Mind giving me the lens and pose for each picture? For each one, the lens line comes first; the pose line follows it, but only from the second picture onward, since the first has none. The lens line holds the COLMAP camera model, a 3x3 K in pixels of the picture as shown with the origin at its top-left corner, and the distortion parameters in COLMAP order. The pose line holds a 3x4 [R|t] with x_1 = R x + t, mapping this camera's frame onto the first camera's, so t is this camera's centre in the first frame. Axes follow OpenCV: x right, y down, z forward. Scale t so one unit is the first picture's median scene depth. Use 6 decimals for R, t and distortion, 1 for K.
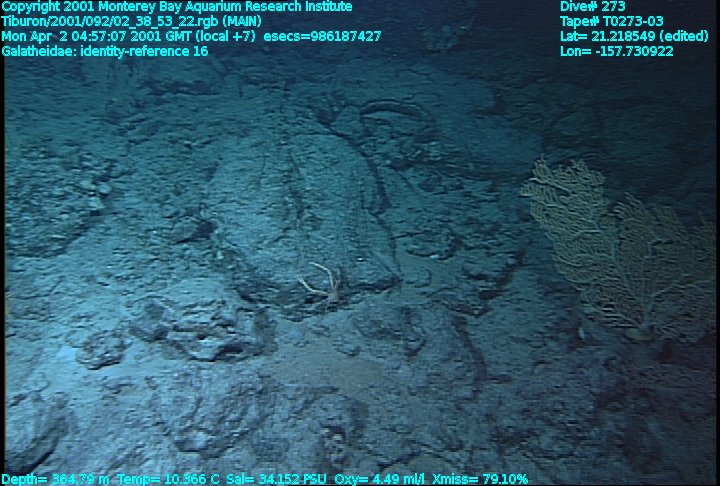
lens RADIAL K [[1481.4, 0, 360.0], [0, 1481.4, 243.0], [0, 0, 1]] dist [0.417132, 0.208057]
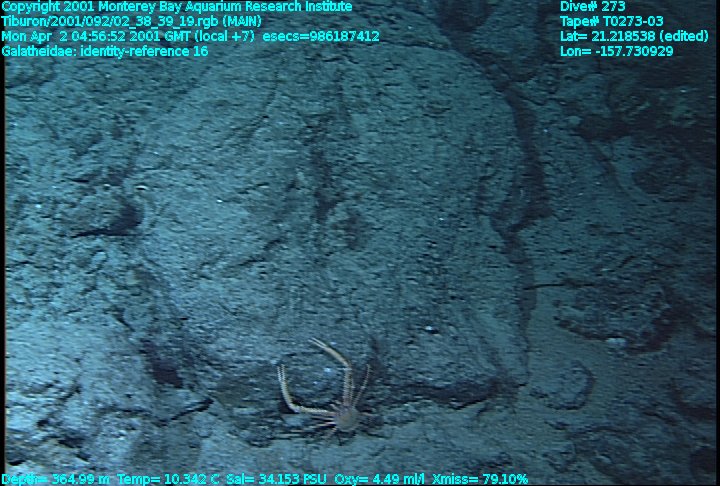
lens RADIAL K [[1481.4, 0, 360.0], [0, 1481.4, 243.0], [0, 0, 1]] dist [0.417132, 0.208057]
pose [[0.934897, 0.149956, -0.321685, 0.123587], [-0.127308, 0.987731, 0.090448, -0.053738], [0.331302, -0.043606, 0.942517, 0.556156]]
